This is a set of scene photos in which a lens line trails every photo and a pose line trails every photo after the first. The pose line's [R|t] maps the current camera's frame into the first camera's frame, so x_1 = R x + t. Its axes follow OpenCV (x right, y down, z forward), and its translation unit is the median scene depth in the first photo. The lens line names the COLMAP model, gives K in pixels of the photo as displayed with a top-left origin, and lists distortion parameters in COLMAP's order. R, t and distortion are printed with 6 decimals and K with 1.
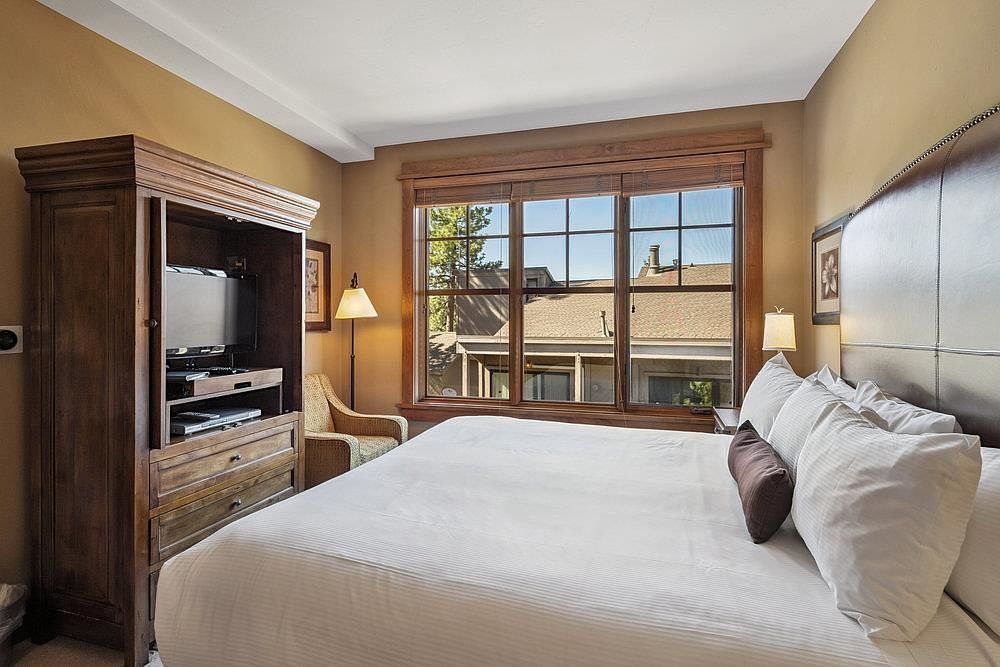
lens RADIAL K [[498.2, 0, 498.2], [0, 498.2, 324.8], [0, 0, 1]] dist [-0.000076, -0.000328]
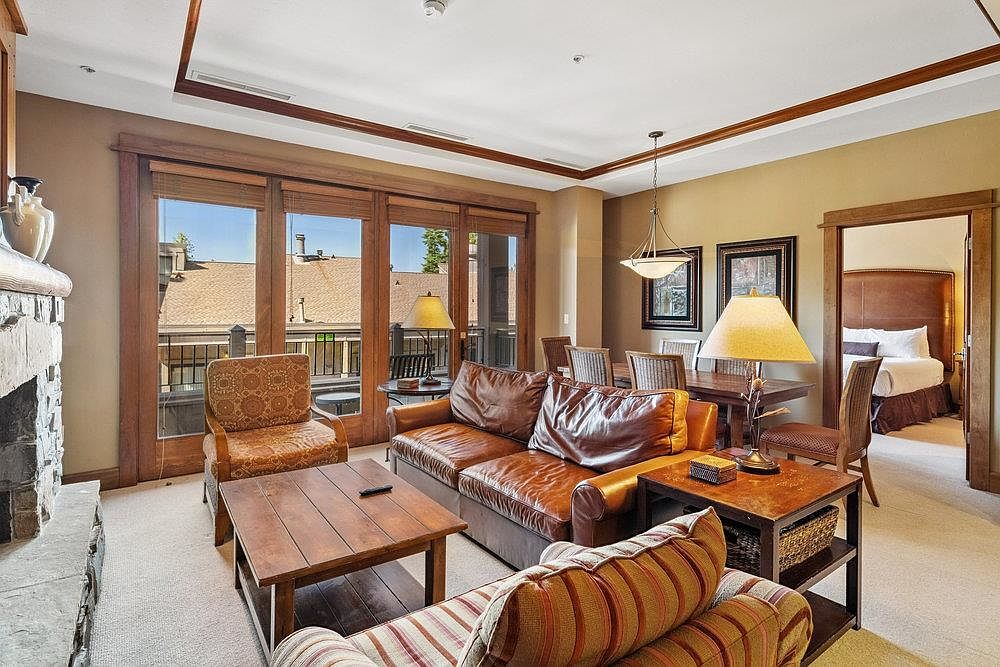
lens RADIAL K [[494.4, 0, 498.0], [0, 494.4, 310.9], [0, 0, 1]] dist [-0.003152, -0.000858]
pose [[0.622390, 0.001070, 0.782706, -1.980353], [-0.001705, 0.999999, -0.000012, -0.004397], [-0.782705, -0.001327, 0.622391, 0.321707]]
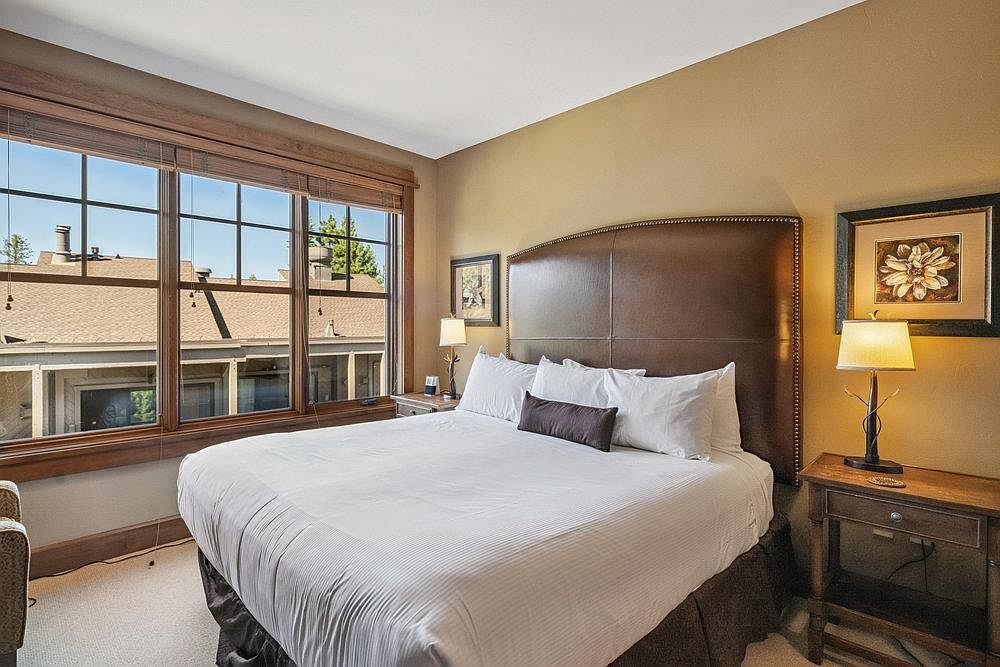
lens RADIAL K [[498.2, 0, 498.2], [0, 498.2, 324.8], [0, 0, 1]] dist [-0.000076, -0.000328]
pose [[0.474887, 0.001665, 0.880045, -0.436332], [0.000967, 0.999997, -0.002414, -0.001447], [-0.880046, 0.001997, 0.474884, 0.186710]]
